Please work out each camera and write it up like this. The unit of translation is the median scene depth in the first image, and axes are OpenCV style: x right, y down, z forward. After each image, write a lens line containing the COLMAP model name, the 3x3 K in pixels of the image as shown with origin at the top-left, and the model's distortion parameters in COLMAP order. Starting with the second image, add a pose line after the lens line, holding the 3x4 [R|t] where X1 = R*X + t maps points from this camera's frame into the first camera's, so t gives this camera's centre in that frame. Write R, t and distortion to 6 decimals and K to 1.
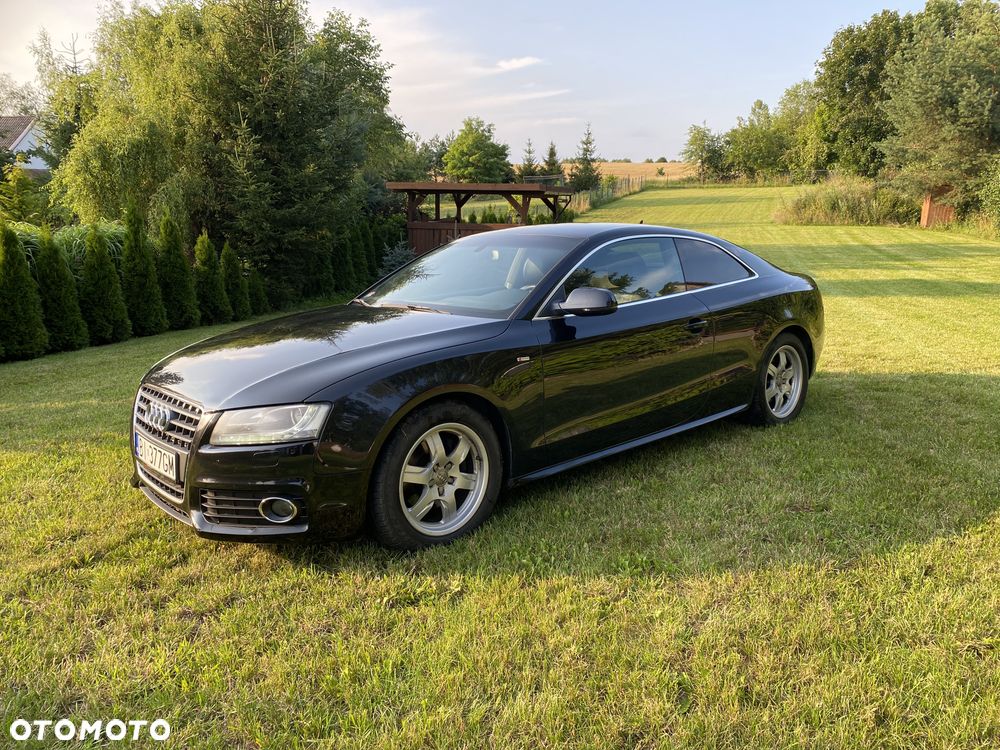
lens RADIAL K [[760.1, 0, 497.9], [0, 760.1, 373.4], [0, 0, 1]] dist [0.030485, -0.030835]
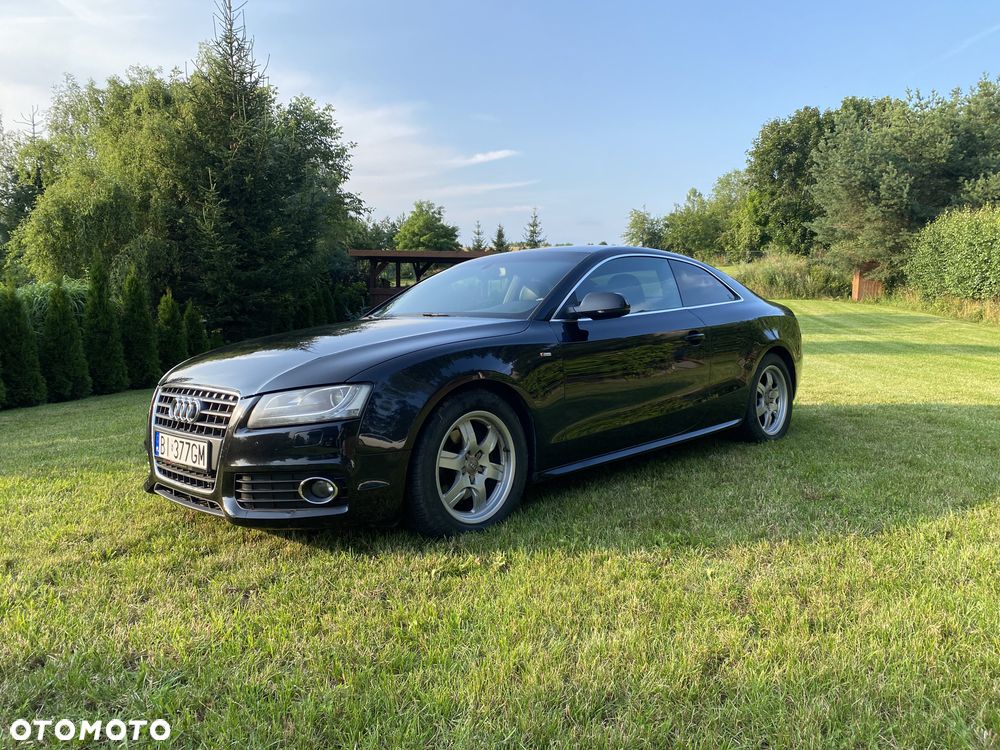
lens RADIAL K [[760.1, 0, 502.4], [0, 760.1, 366.0], [0, 0, 1]] dist [0.030485, -0.030835]
pose [[0.997216, -0.005886, 0.074331, -0.015752], [0.014253, 0.993545, -0.112543, 0.017239], [-0.073189, 0.113290, 0.990863, -0.002863]]
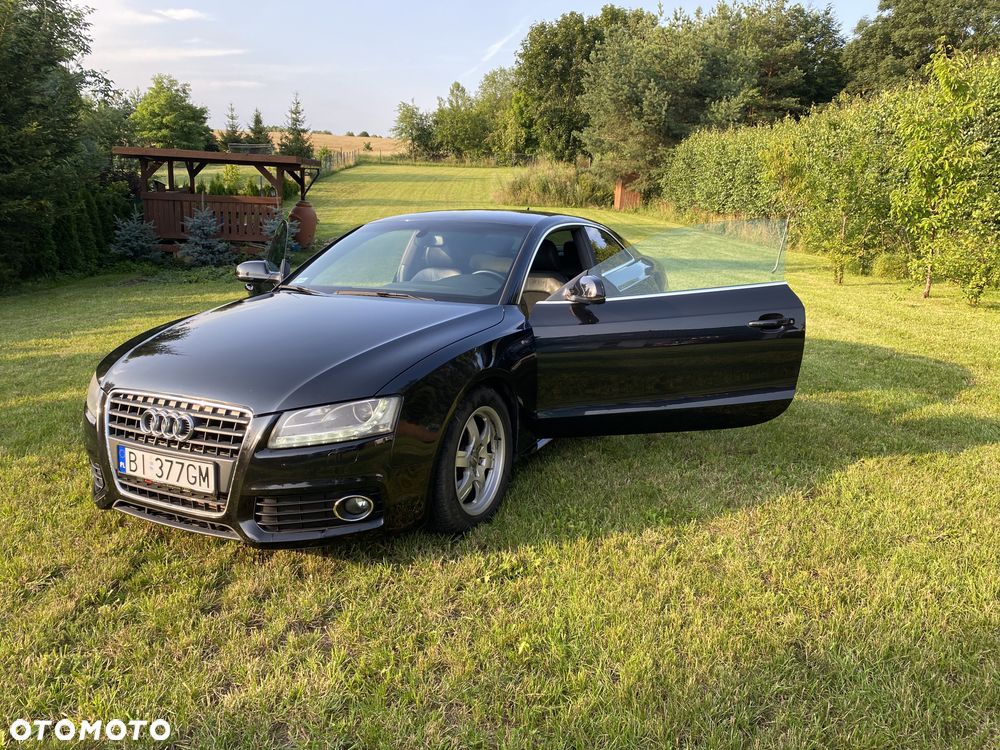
lens RADIAL K [[760.1, 0, 508.6], [0, 760.1, 366.8], [0, 0, 1]] dist [0.030485, -0.030835]
pose [[0.924718, -0.057315, 0.376314, -0.059888], [0.048197, 0.998272, 0.033610, -0.003198], [-0.377590, -0.012943, 0.925883, 0.003299]]
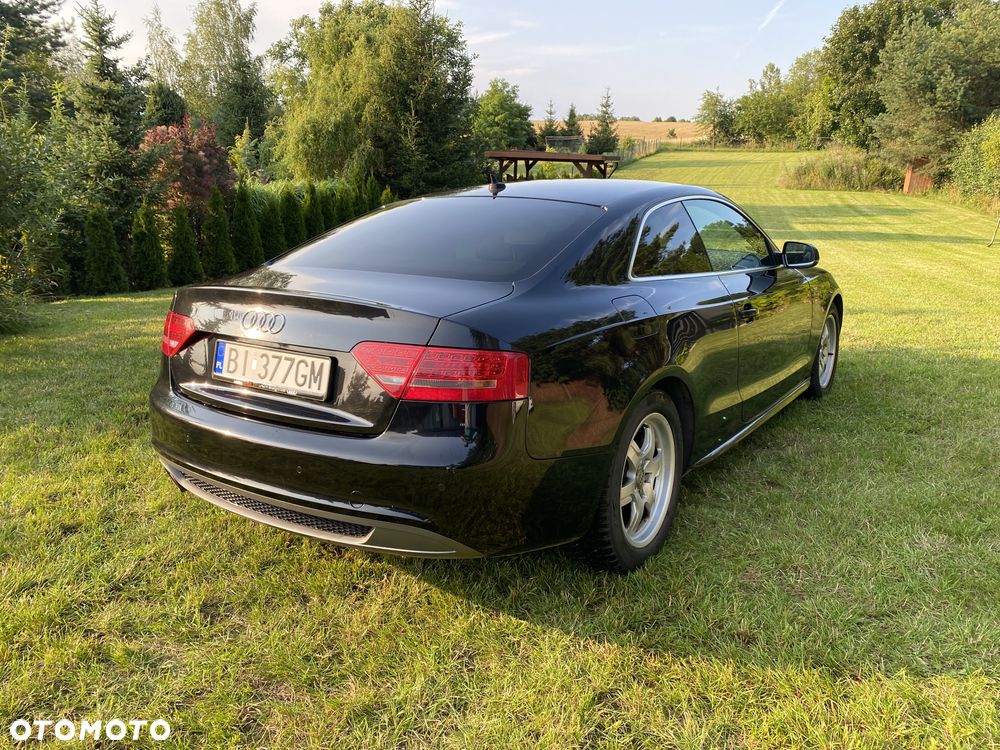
lens RADIAL K [[760.1, 0, 493.0], [0, 760.1, 372.6], [0, 0, 1]] dist [0.030485, -0.030835]
pose [[0.999706, 0.023750, -0.004909, -0.098190], [-0.023452, 0.998278, 0.053774, 0.054291], [0.006178, -0.053643, 0.998541, -0.298430]]
